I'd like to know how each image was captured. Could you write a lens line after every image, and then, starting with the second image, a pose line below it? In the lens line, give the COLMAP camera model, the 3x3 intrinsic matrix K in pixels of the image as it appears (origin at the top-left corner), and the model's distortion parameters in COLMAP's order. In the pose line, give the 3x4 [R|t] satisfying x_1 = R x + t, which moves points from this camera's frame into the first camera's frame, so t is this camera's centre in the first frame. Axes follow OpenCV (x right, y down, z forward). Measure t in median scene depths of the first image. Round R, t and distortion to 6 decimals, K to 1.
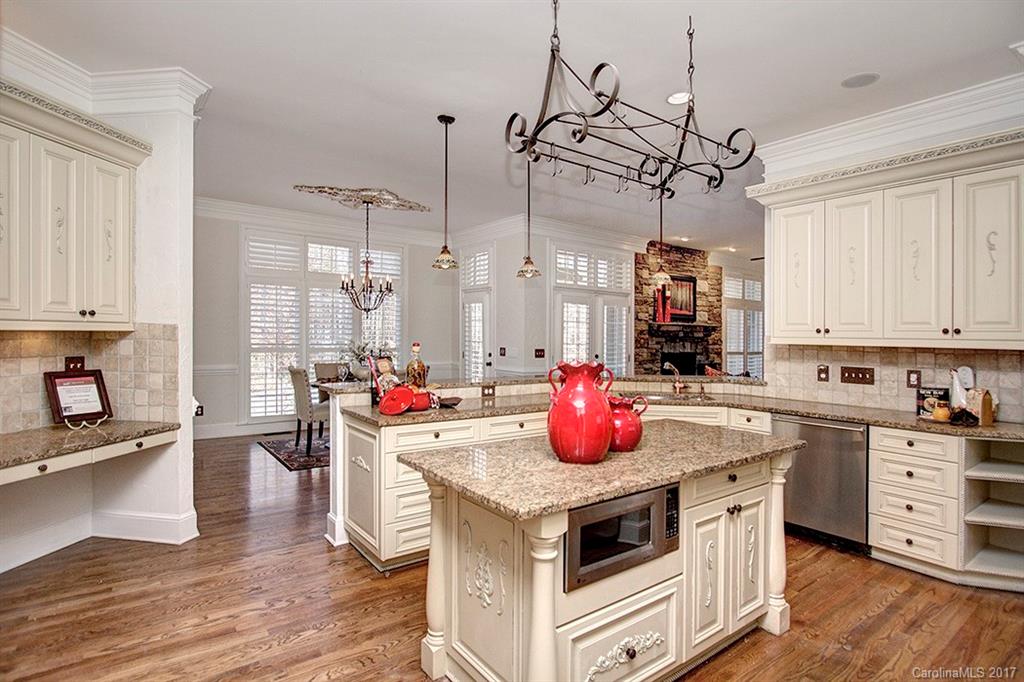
lens RADIAL K [[500.7, 0, 511.1], [0, 500.7, 336.1], [0, 0, 1]] dist [-0.017686, 0.000151]
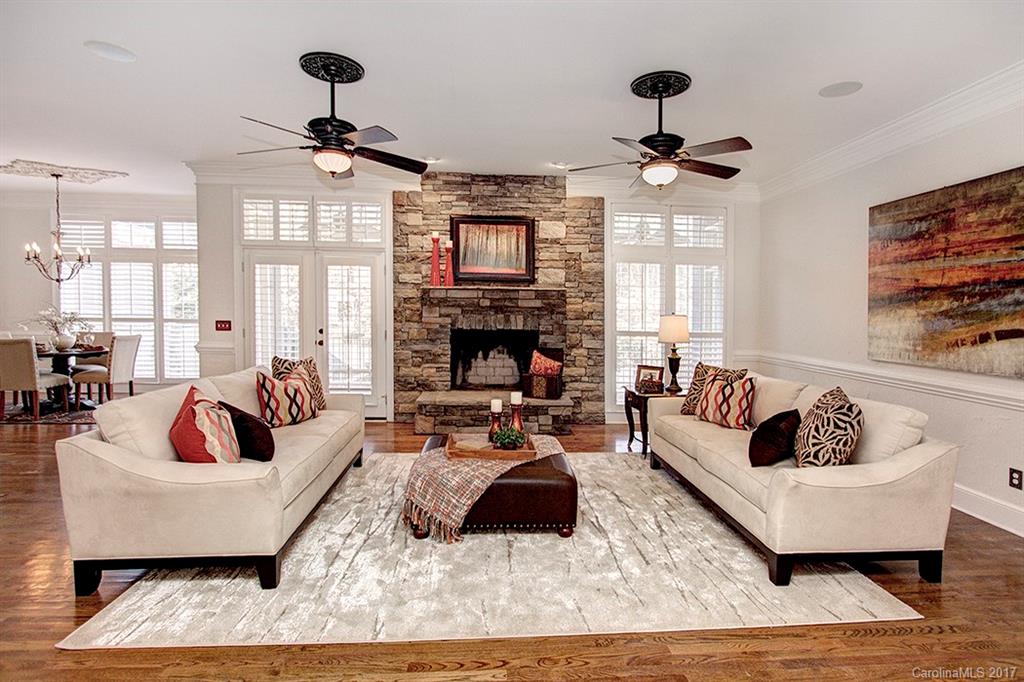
lens RADIAL K [[484.8, 0, 512.6], [0, 484.8, 330.9], [0, 0, 1]] dist [-0.020124, -0.000218]
pose [[0.851601, 0.023218, -0.523676, 0.745680], [-0.002287, 0.999174, 0.040581, 0.007913], [0.524185, -0.033361, 0.850950, 0.468378]]
